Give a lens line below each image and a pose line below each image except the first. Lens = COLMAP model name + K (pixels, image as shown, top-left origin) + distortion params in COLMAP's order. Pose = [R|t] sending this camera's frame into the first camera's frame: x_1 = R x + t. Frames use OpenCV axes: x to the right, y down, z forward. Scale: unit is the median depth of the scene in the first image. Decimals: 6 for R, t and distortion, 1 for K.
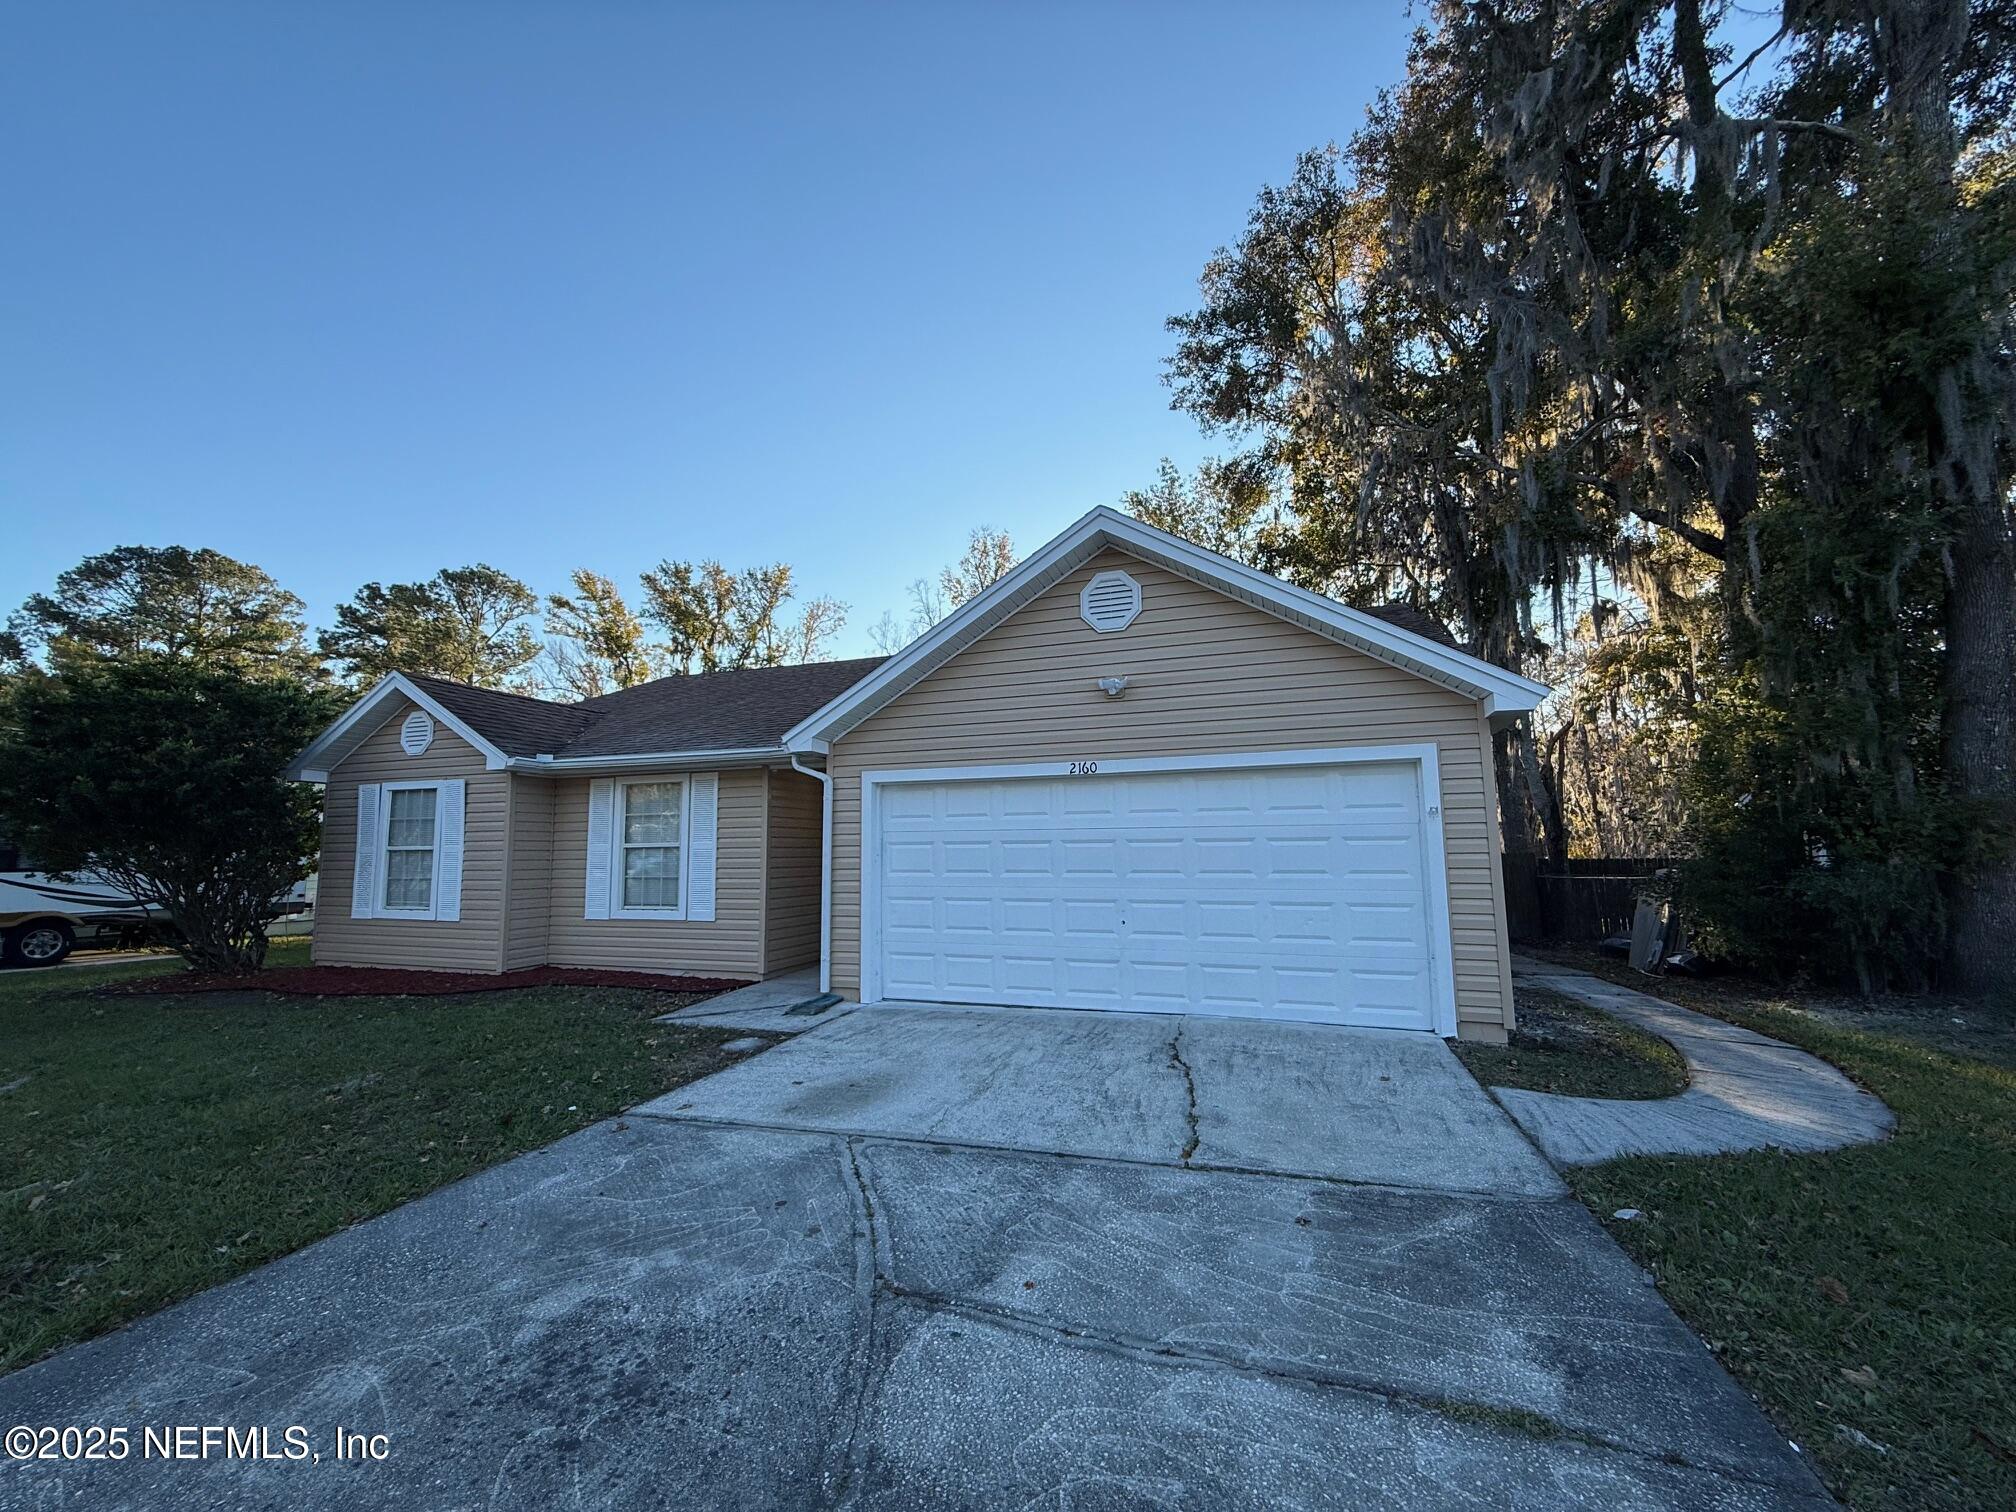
lens RADIAL K [[806.9, 0, 1018.3], [0, 806.9, 771.4], [0, 0, 1]] dist [-0.002755, 0.001404]
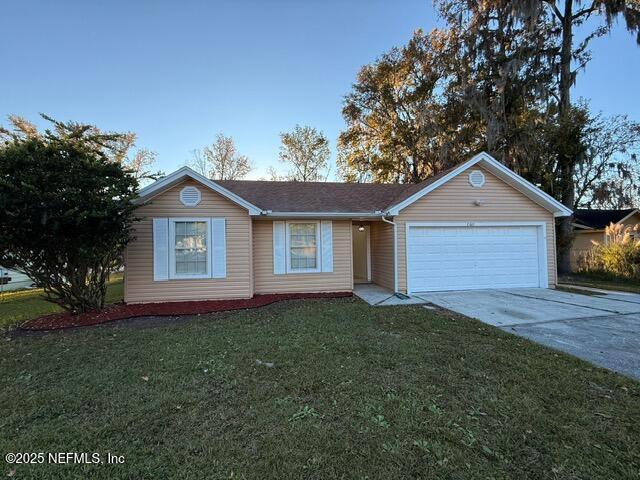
lens RADIAL K [[256.1, 0, 321.0], [0, 256.1, 239.9], [0, 0, 1]] dist [-0.002755, 0.001404]
pose [[0.889044, 0.009342, 0.457727, -0.818695], [-0.037243, 0.997954, 0.051970, 0.024936], [-0.456305, -0.063251, 0.887572, 0.220840]]
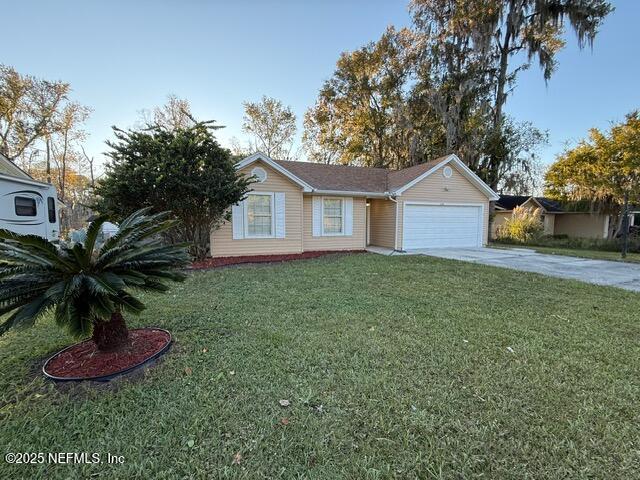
lens RADIAL K [[256.1, 0, 321.2], [0, 256.1, 240.9], [0, 0, 1]] dist [-0.002755, 0.001404]
pose [[0.771066, -0.036083, 0.635732, -1.272273], [-0.069656, 0.987622, 0.140541, 0.045596], [-0.632934, -0.152649, 0.759008, 0.143722]]
